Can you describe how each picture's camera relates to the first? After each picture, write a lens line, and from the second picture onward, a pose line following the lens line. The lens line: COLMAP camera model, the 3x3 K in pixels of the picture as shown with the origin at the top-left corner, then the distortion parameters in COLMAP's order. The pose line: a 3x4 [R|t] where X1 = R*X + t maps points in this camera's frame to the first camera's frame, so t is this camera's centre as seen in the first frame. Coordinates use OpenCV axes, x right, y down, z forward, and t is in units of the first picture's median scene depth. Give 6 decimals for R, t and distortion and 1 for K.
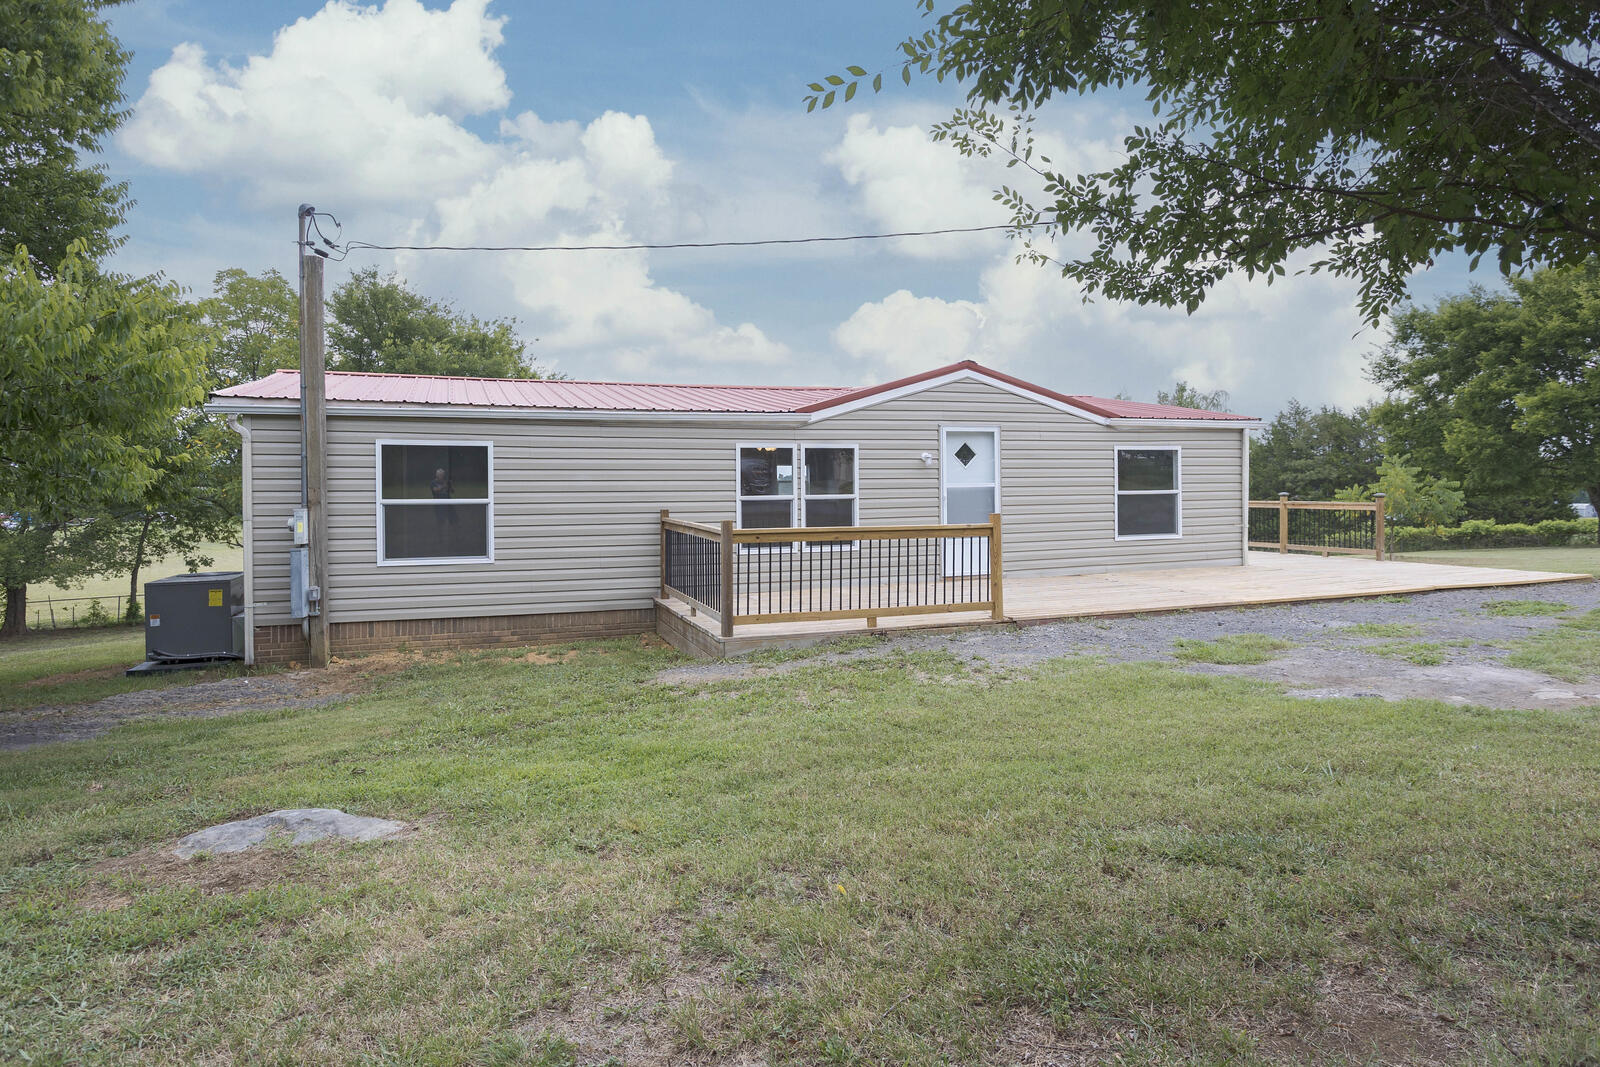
lens RADIAL K [[945.2, 0, 823.7], [0, 945.2, 502.1], [0, 0, 1]] dist [-0.001370, -0.000076]
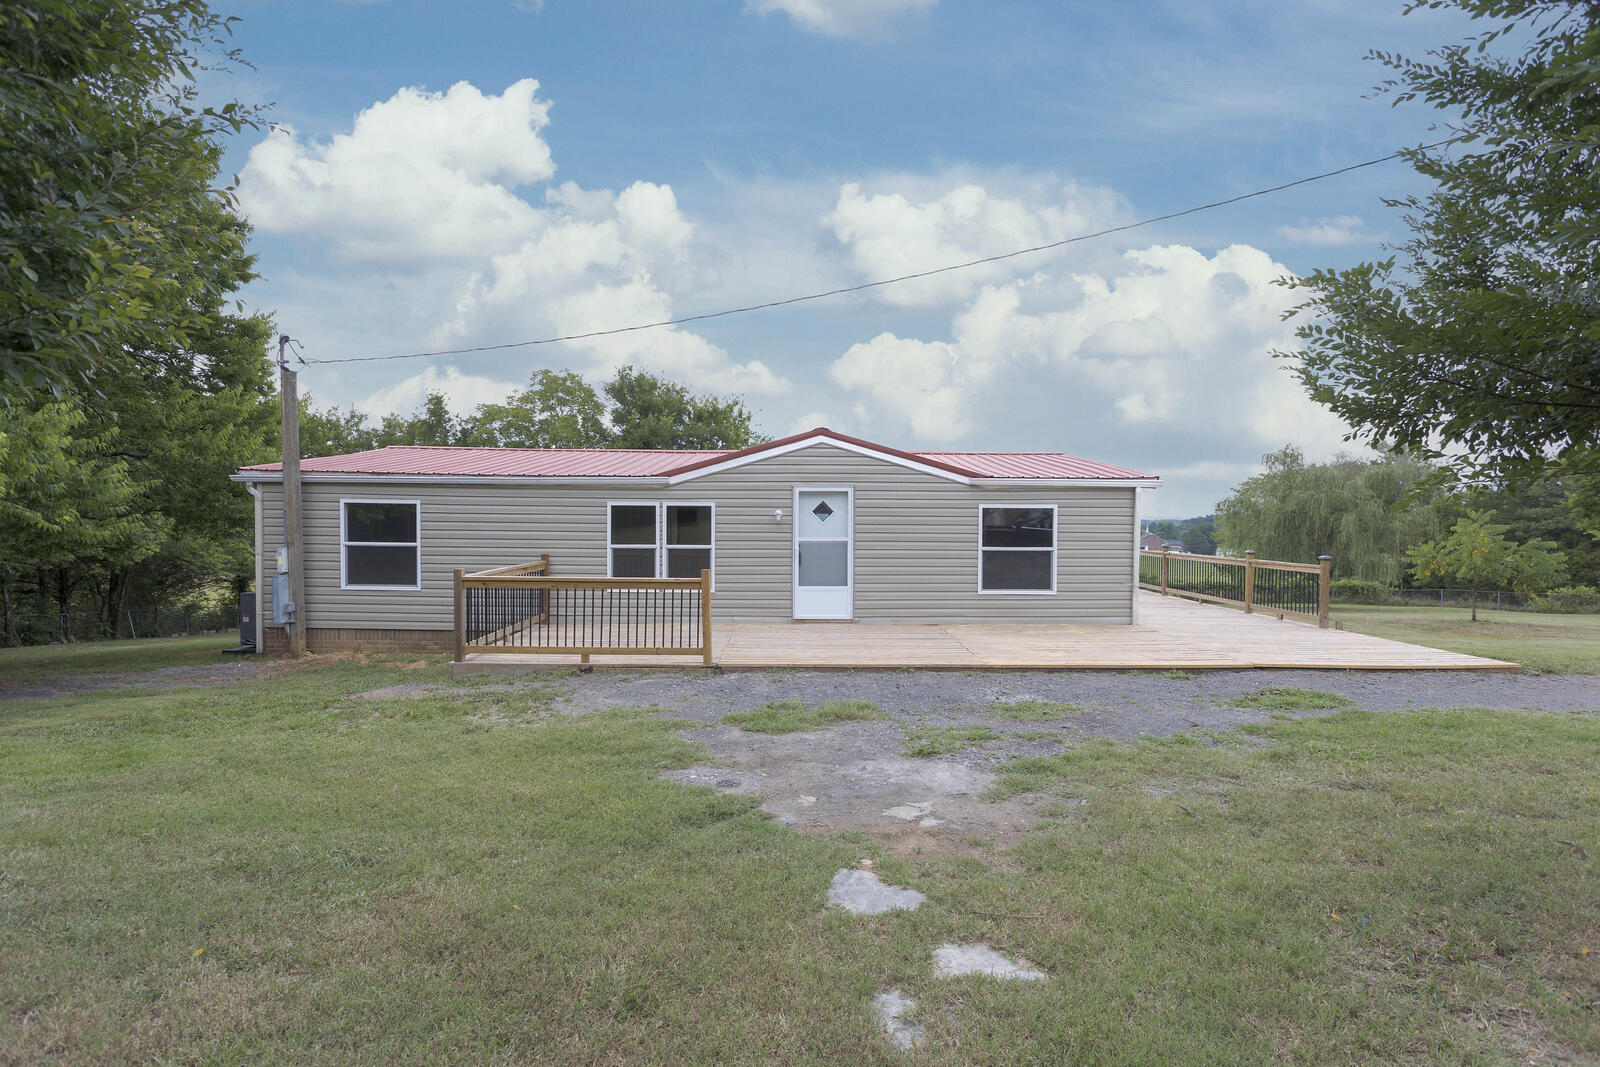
lens RADIAL K [[762.2, 0, 795.9], [0, 762.2, 546.0], [0, 0, 1]] dist [-0.001015, 0.001009]
pose [[0.935711, 0.027200, -0.351718, 0.506813], [-0.021808, 0.999576, 0.019284, -0.030381], [0.352093, -0.010374, 0.935907, 0.163868]]
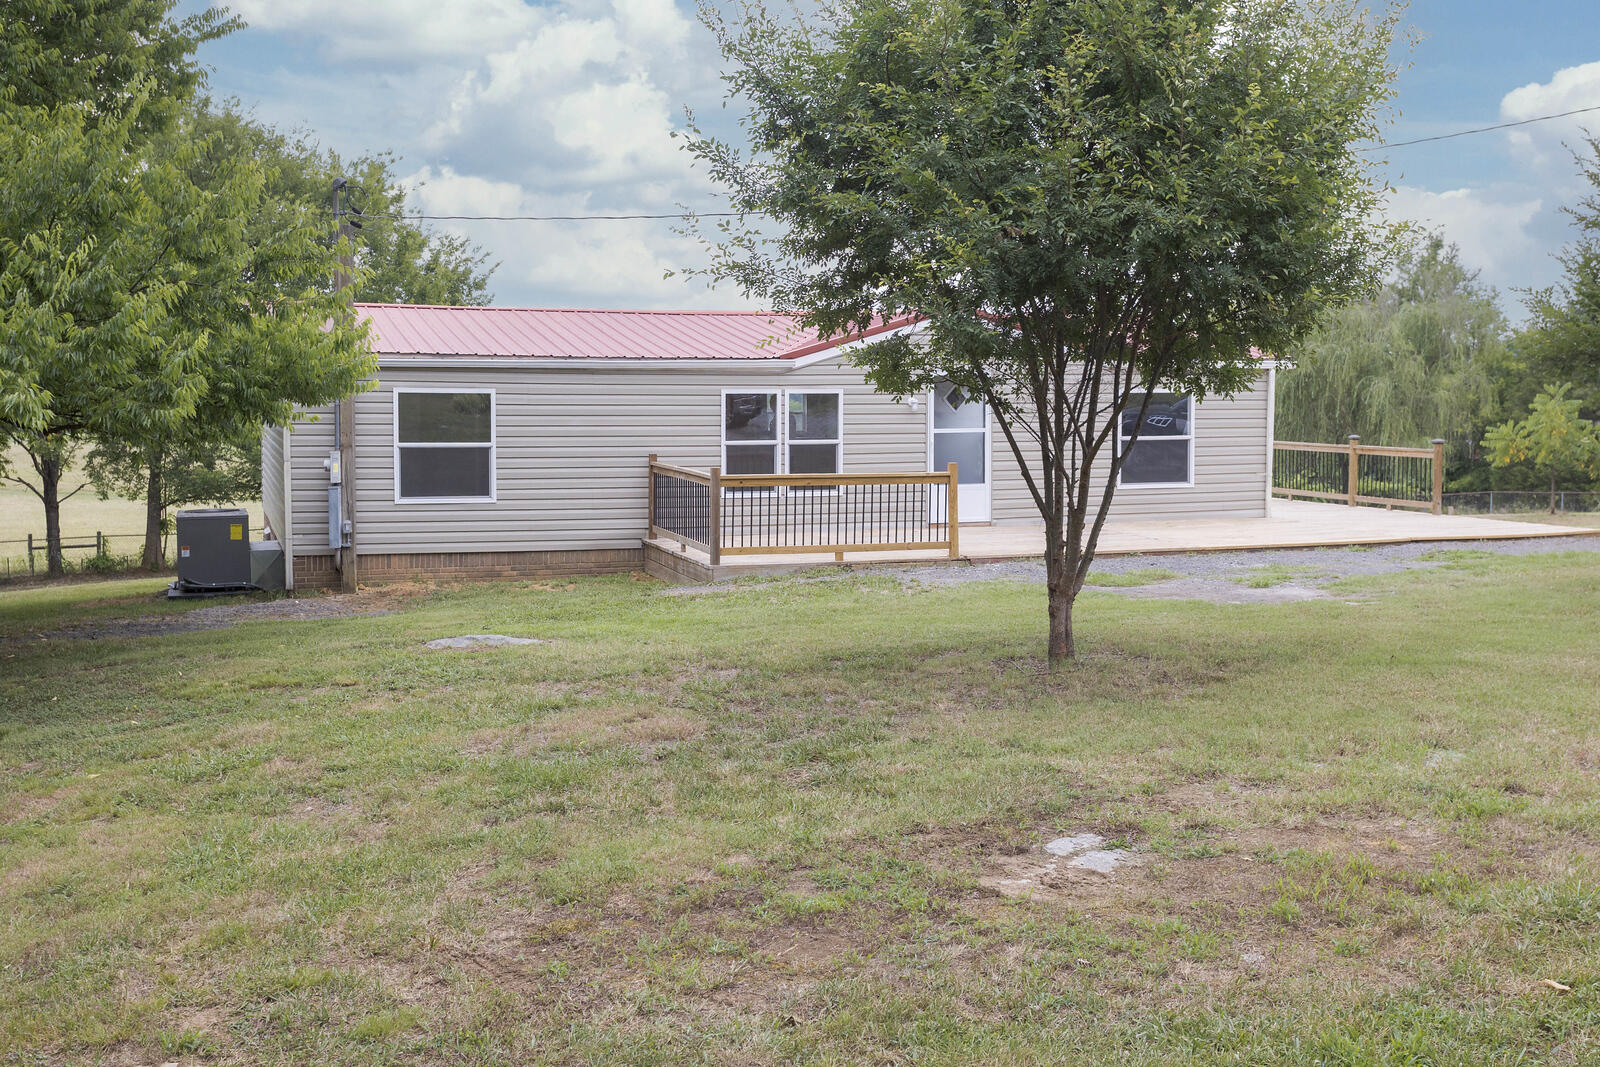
lens RADIAL K [[1649.6, 0, 807.5], [0, 1649.6, 529.6], [0, 0, 1]] dist [0.061472, 0.000000]
pose [[0.999393, 0.012632, -0.032463, 0.062614], [-0.010384, 0.997596, 0.068513, -0.035573], [0.033251, -0.068135, 0.997122, -0.821316]]
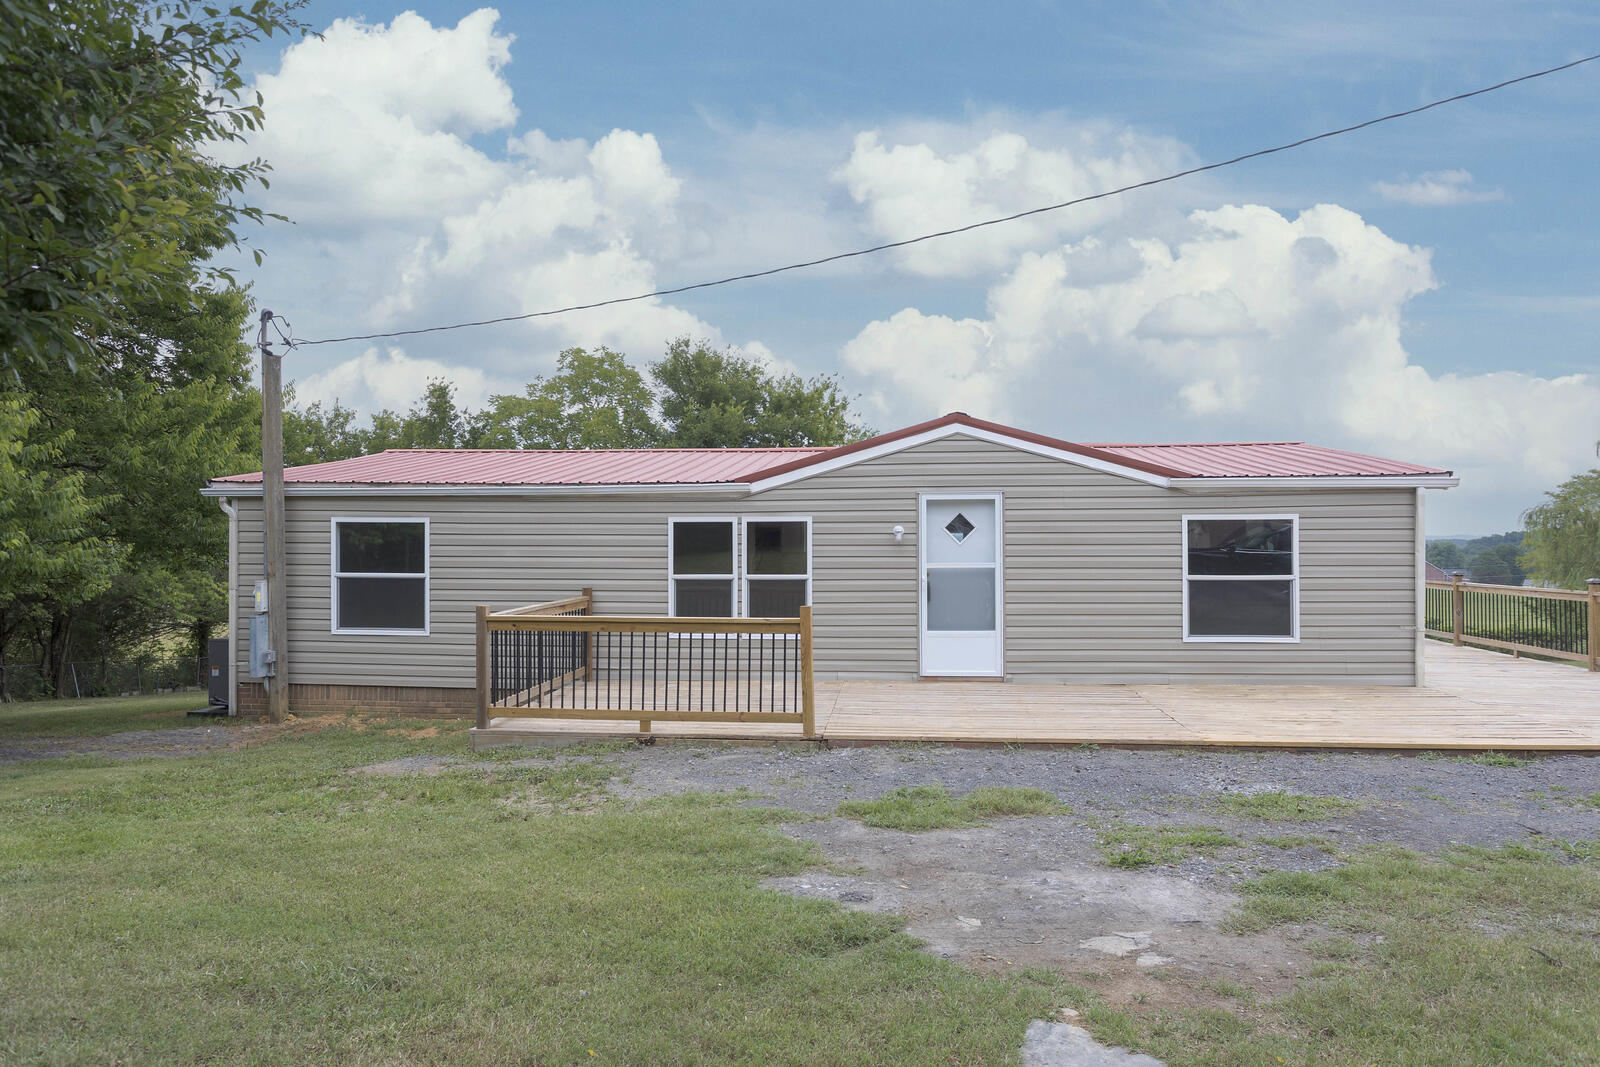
lens RADIAL K [[1037.6, 0, 789.3], [0, 1037.6, 548.5], [0, 0, 1]] dist [-0.004264, 0.003241]
pose [[0.890972, 0.009423, -0.453960, 0.489974], [-0.015263, 0.999841, -0.009203, -0.025203], [0.453801, 0.015128, 0.890975, 0.159853]]
